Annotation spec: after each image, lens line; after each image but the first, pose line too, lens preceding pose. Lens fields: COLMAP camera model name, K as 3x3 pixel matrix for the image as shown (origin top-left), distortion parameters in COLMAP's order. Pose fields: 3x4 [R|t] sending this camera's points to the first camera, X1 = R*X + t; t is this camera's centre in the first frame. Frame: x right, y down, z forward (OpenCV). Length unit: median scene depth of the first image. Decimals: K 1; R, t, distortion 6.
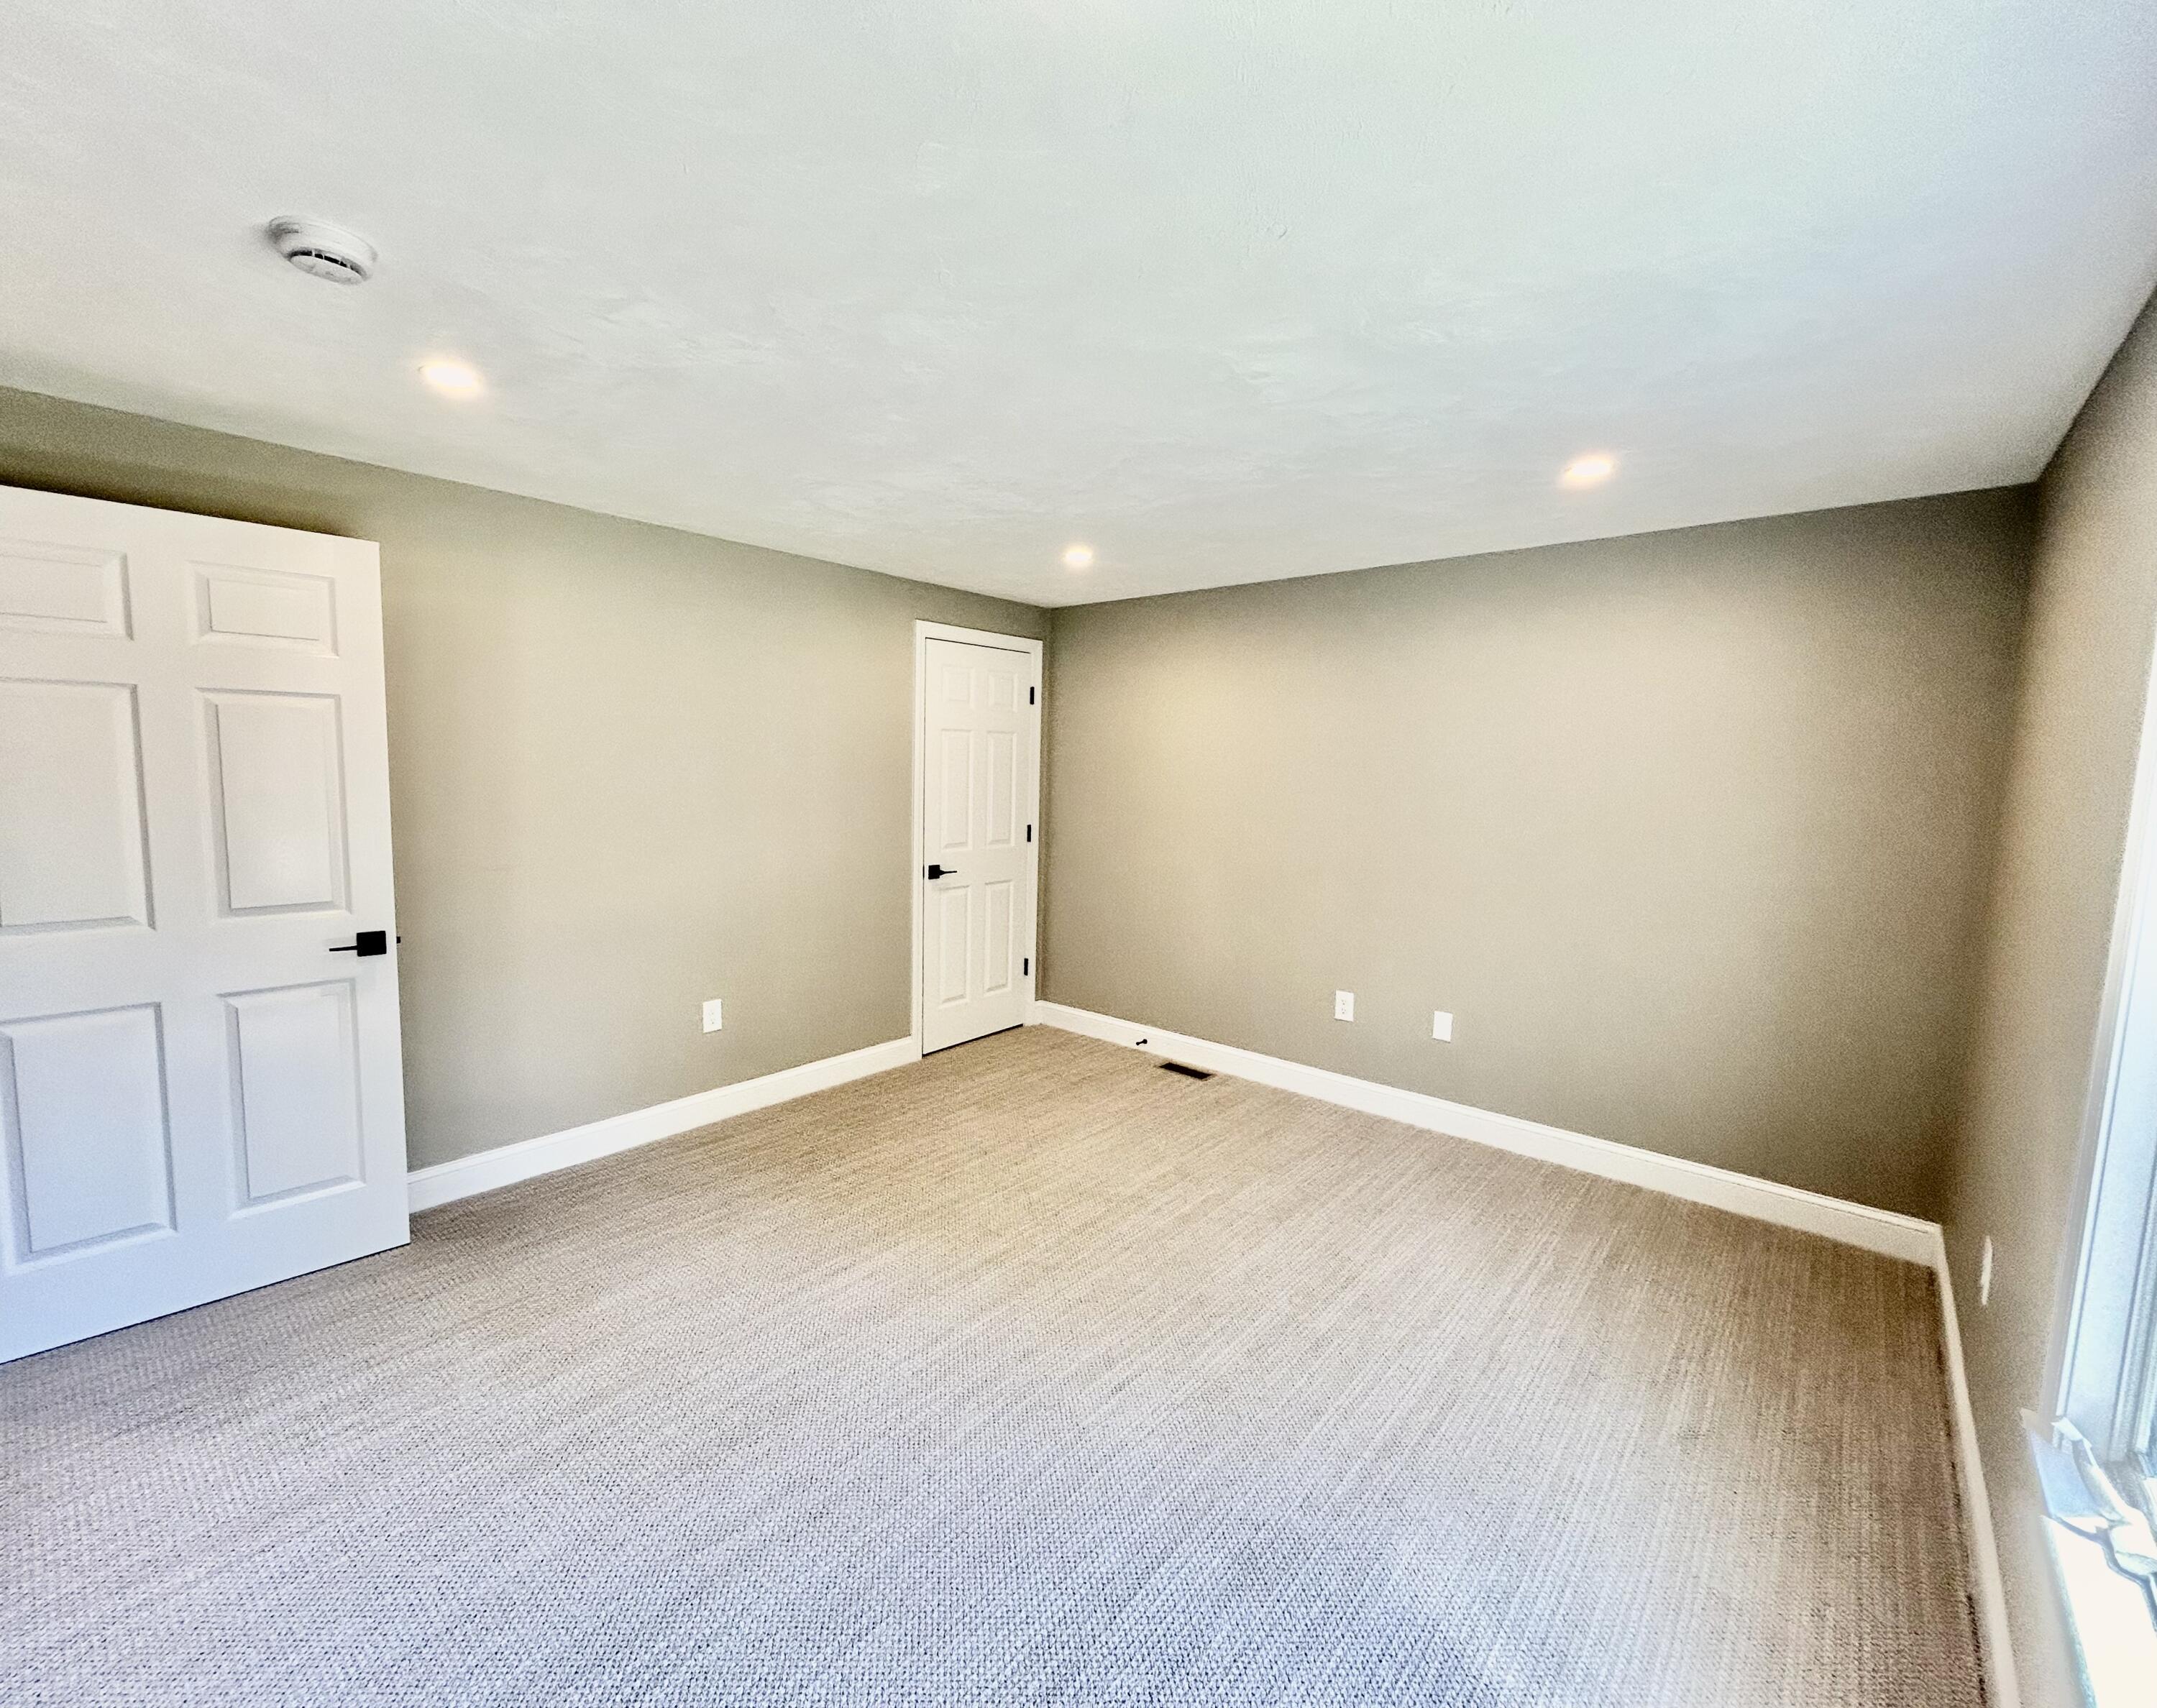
lens RADIAL K [[969.0, 0, 1066.0], [0, 969.0, 860.5], [0, 0, 1]] dist [0.003016, 0.000162]
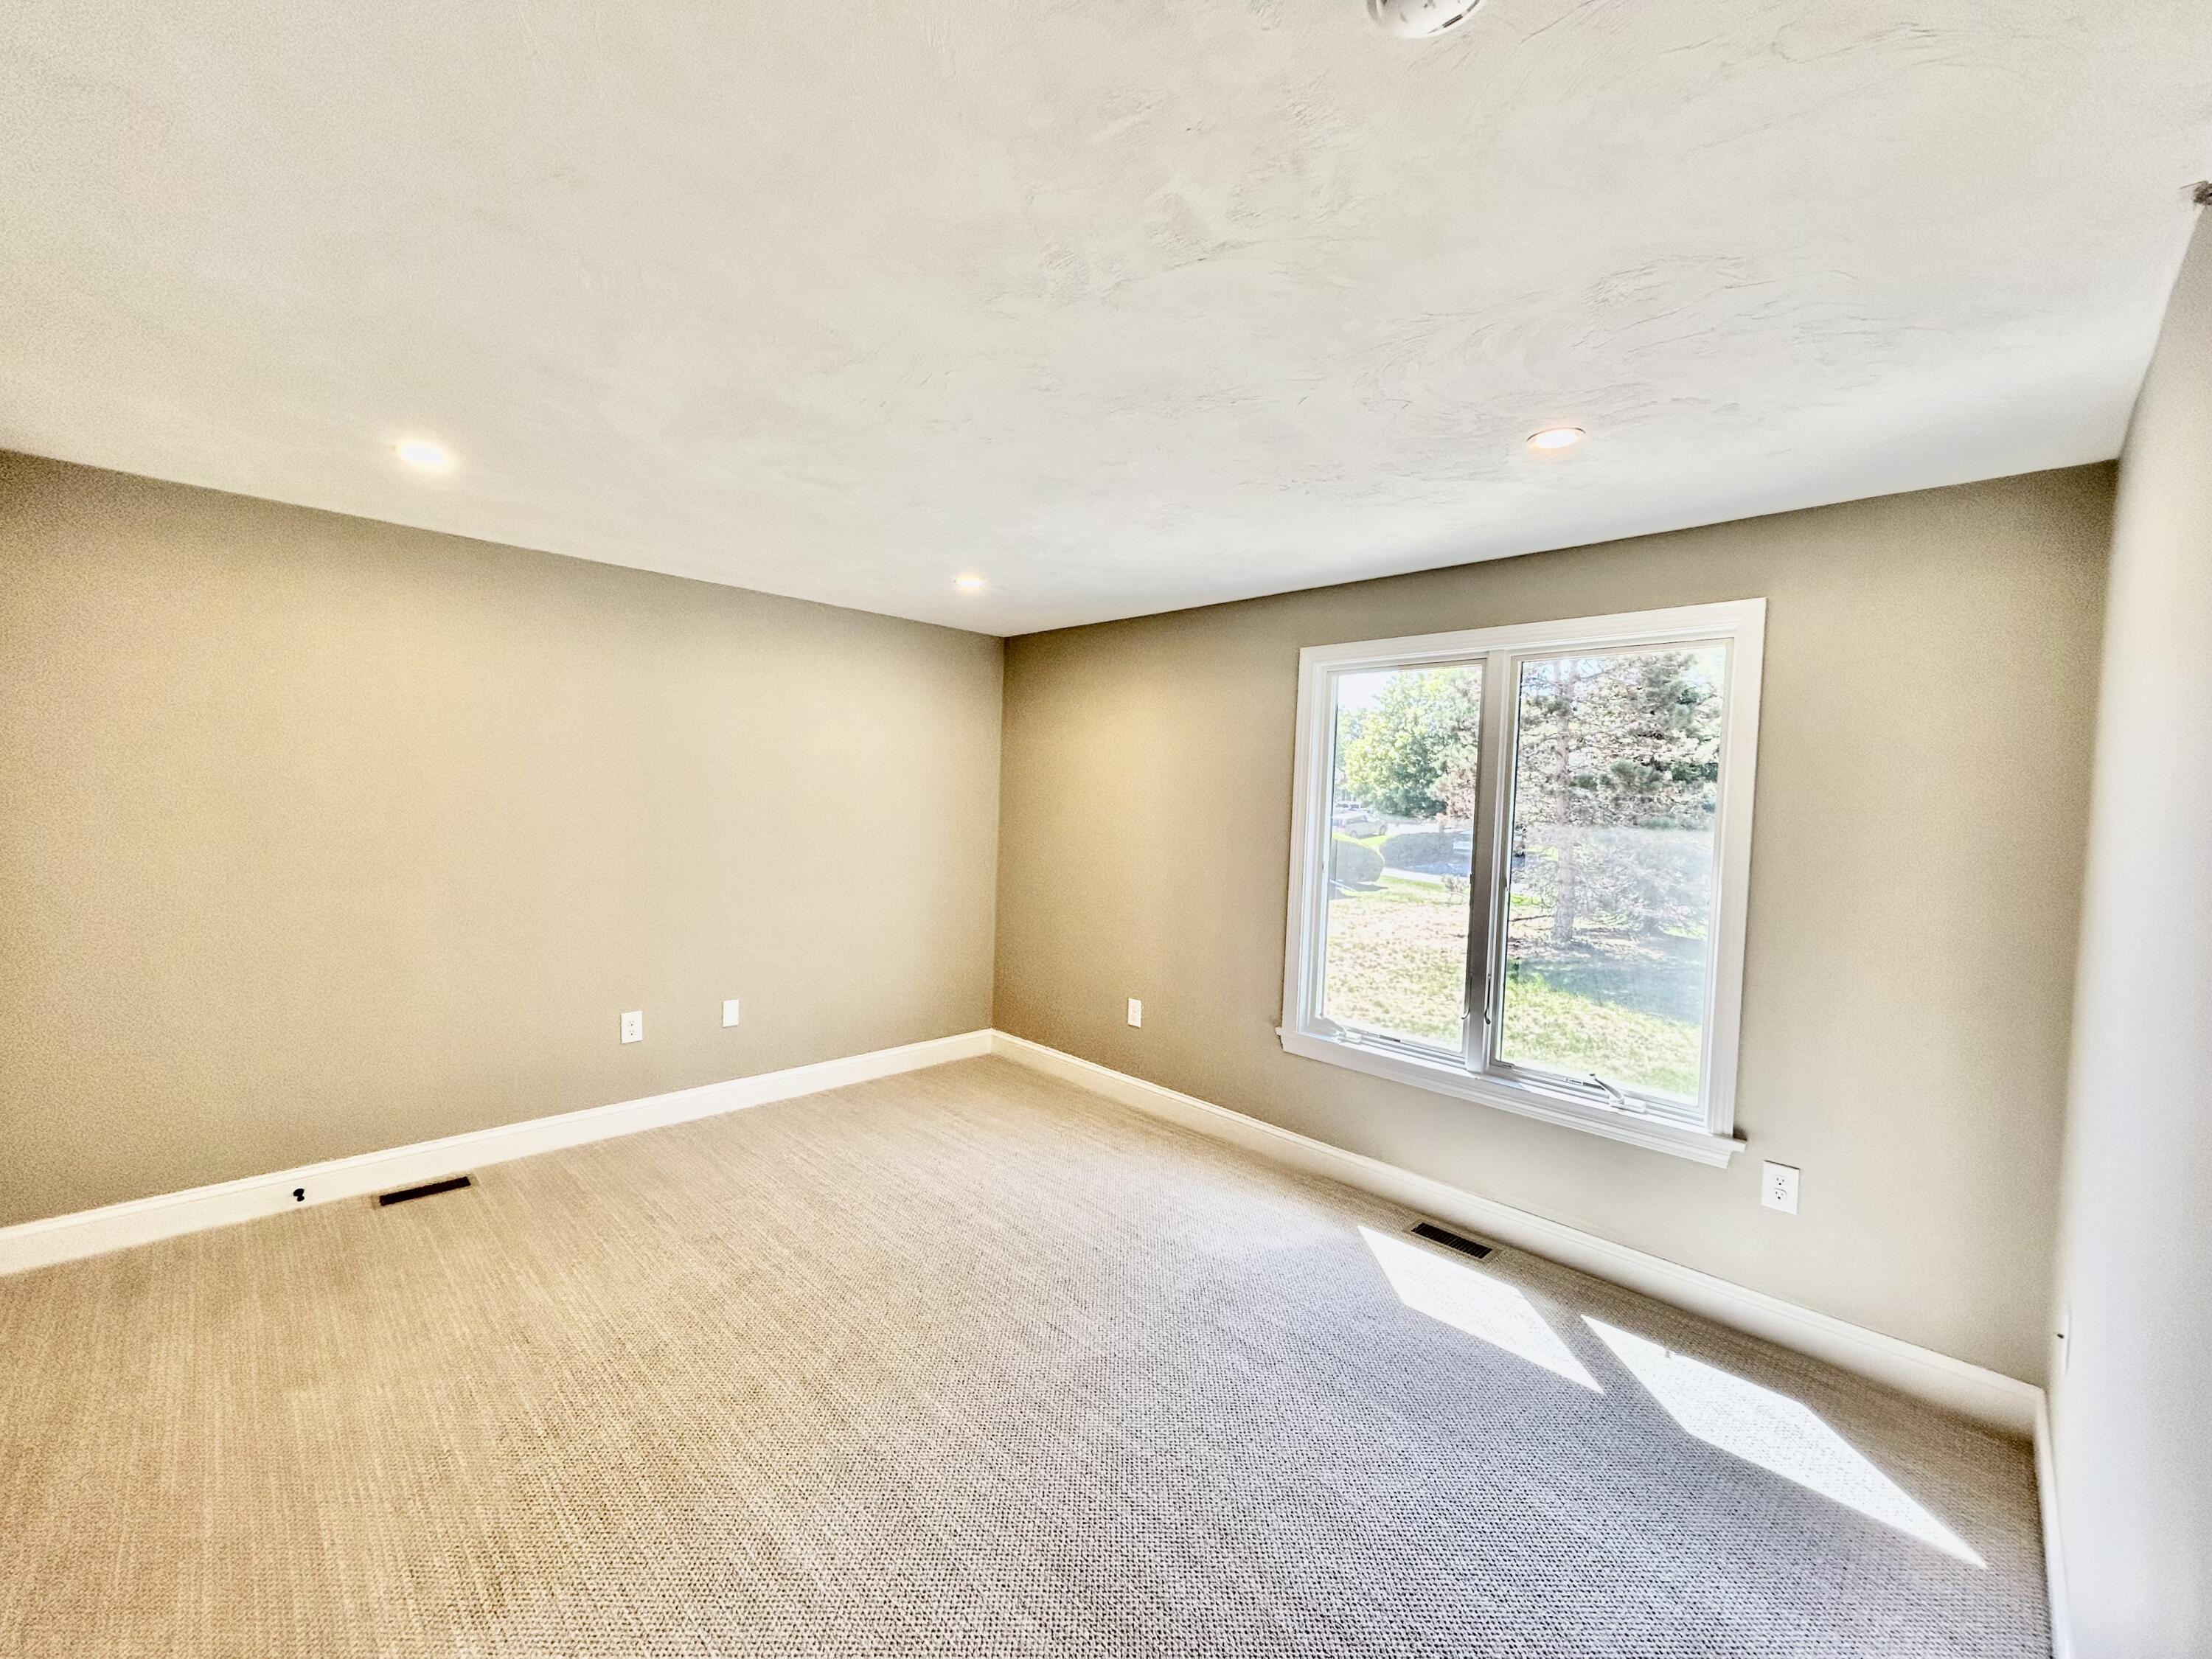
lens RADIAL K [[895.0, 0, 1104.3], [0, 895.0, 833.3], [0, 0, 1]] dist [-0.000161, 0.000402]
pose [[0.077269, -0.073616, 0.994289, -0.548029], [0.076578, 0.994763, 0.067700, -0.063657], [-0.994065, 0.070909, 0.082502, 0.473990]]
